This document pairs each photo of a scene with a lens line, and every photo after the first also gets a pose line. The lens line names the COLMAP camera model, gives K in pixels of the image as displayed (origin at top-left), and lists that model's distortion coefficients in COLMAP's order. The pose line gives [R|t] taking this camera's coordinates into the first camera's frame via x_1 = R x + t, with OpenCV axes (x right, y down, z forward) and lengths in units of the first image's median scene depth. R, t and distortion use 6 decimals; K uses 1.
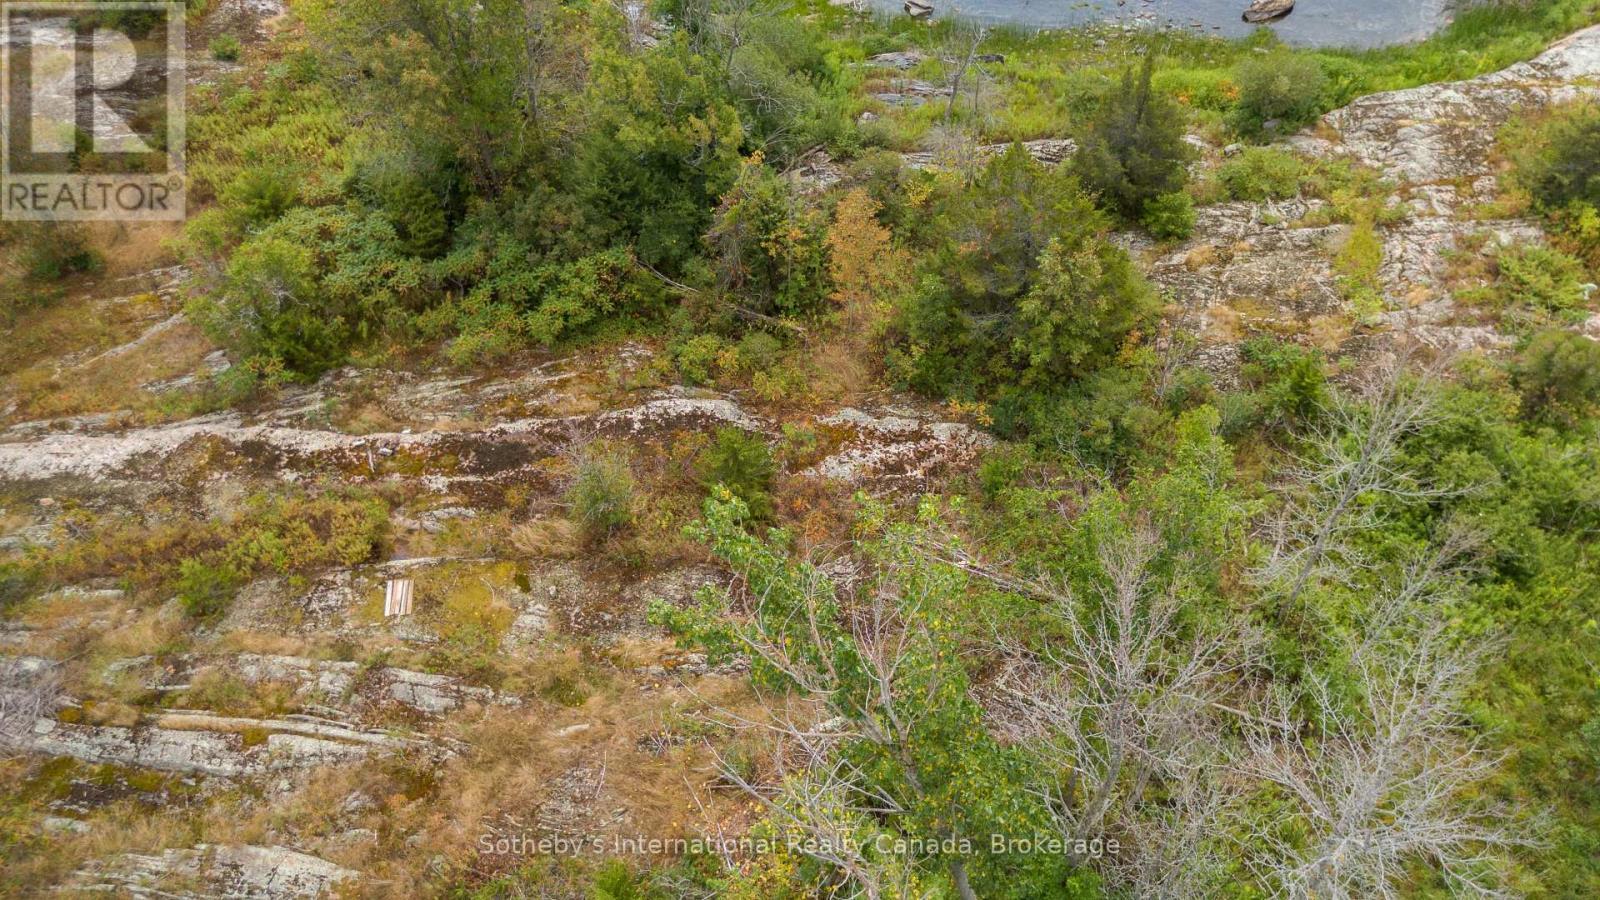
lens RADIAL K [[1181.3, 0, 797.8], [0, 1181.3, 452.2], [0, 0, 1]] dist [0.062046, -0.048637]
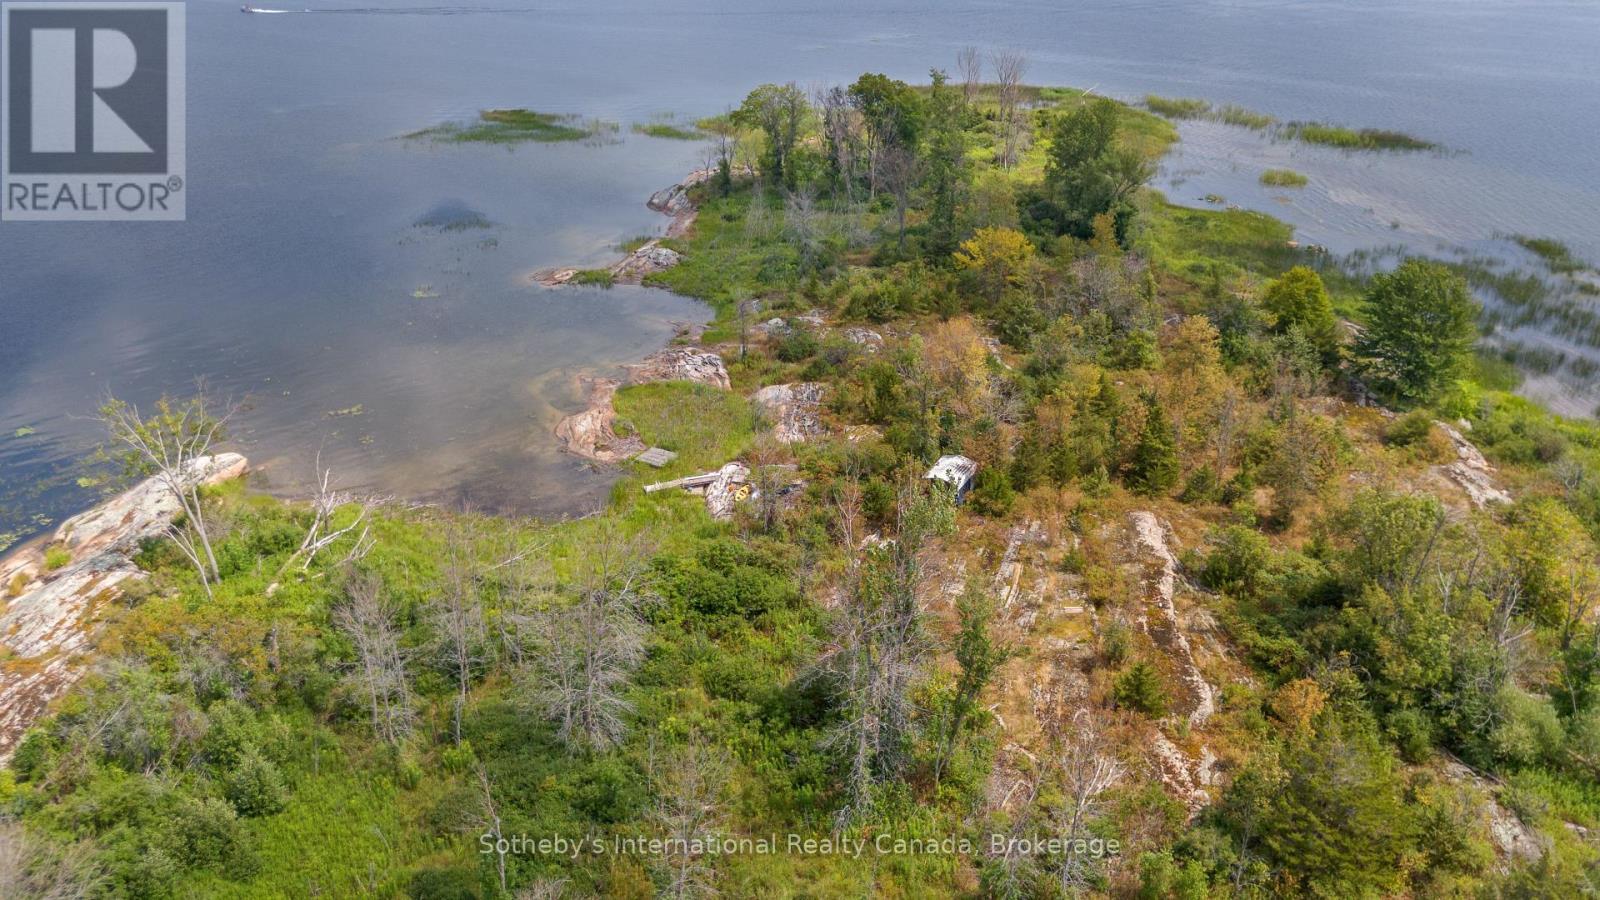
lens RADIAL K [[1181.3, 0, 797.3], [0, 1181.3, 453.5], [0, 0, 1]] dist [0.062046, -0.048637]
pose [[-0.203798, 0.428297, -0.880357, 1.479422], [-0.740086, 0.521261, 0.424922, -0.546640], [0.640889, 0.738138, 0.210744, -0.027678]]
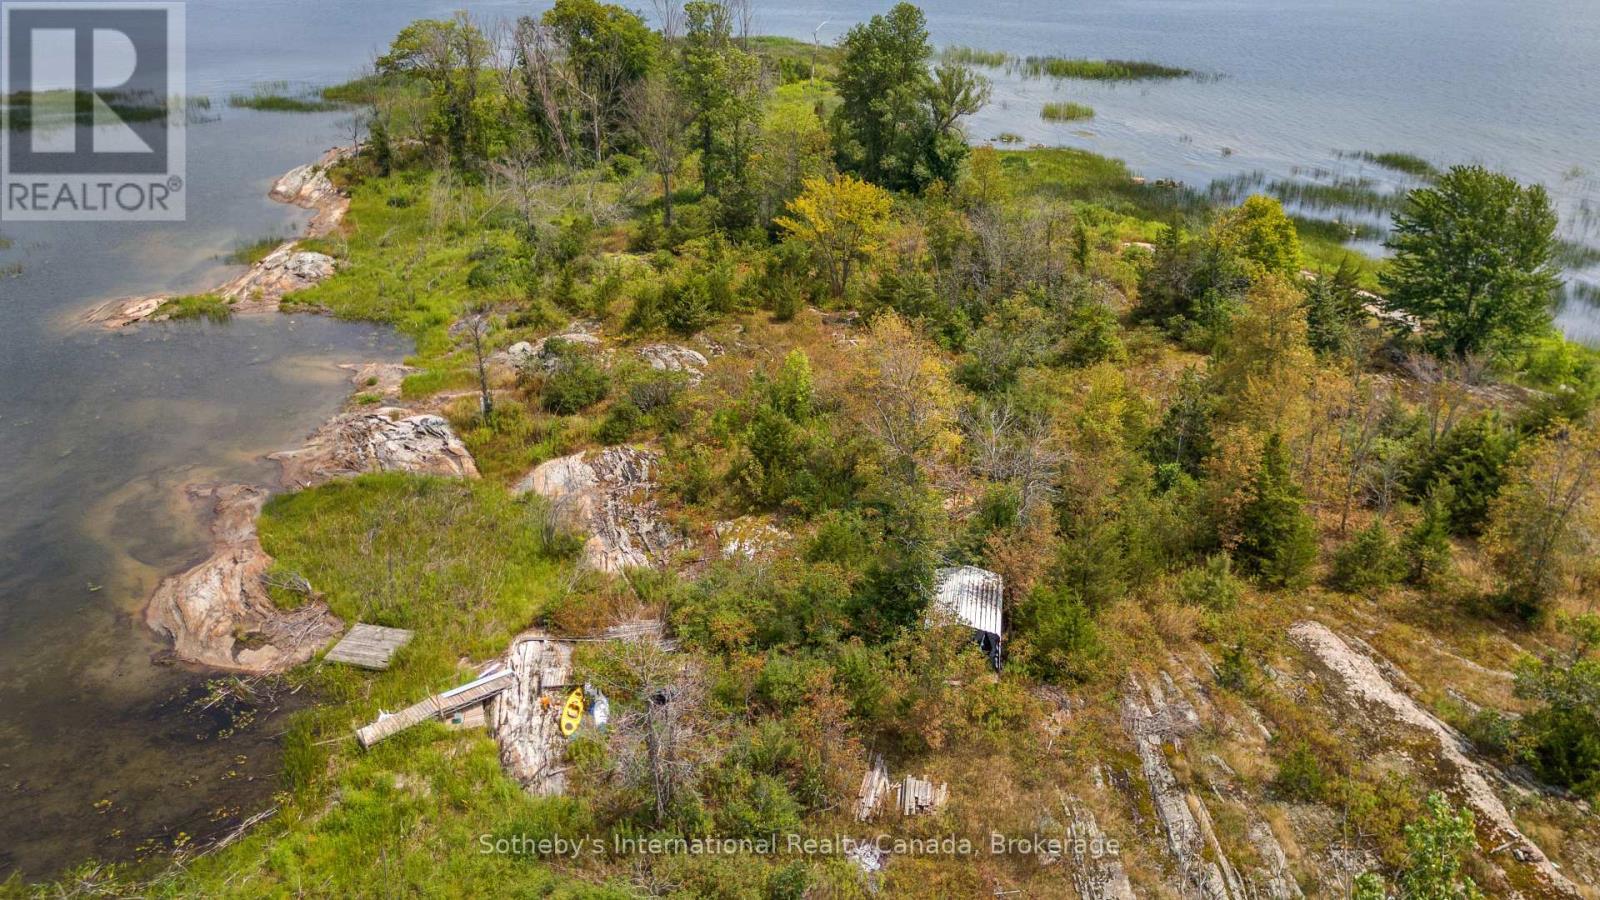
lens RADIAL K [[1181.3, 0, 802.7], [0, 1181.3, 442.1], [0, 0, 1]] dist [0.062046, -0.048637]
pose [[0.099873, 0.433994, -0.895363, 0.355839], [-0.751417, 0.622760, 0.218043, 0.015884], [0.652225, 0.651014, 0.388307, -0.022535]]
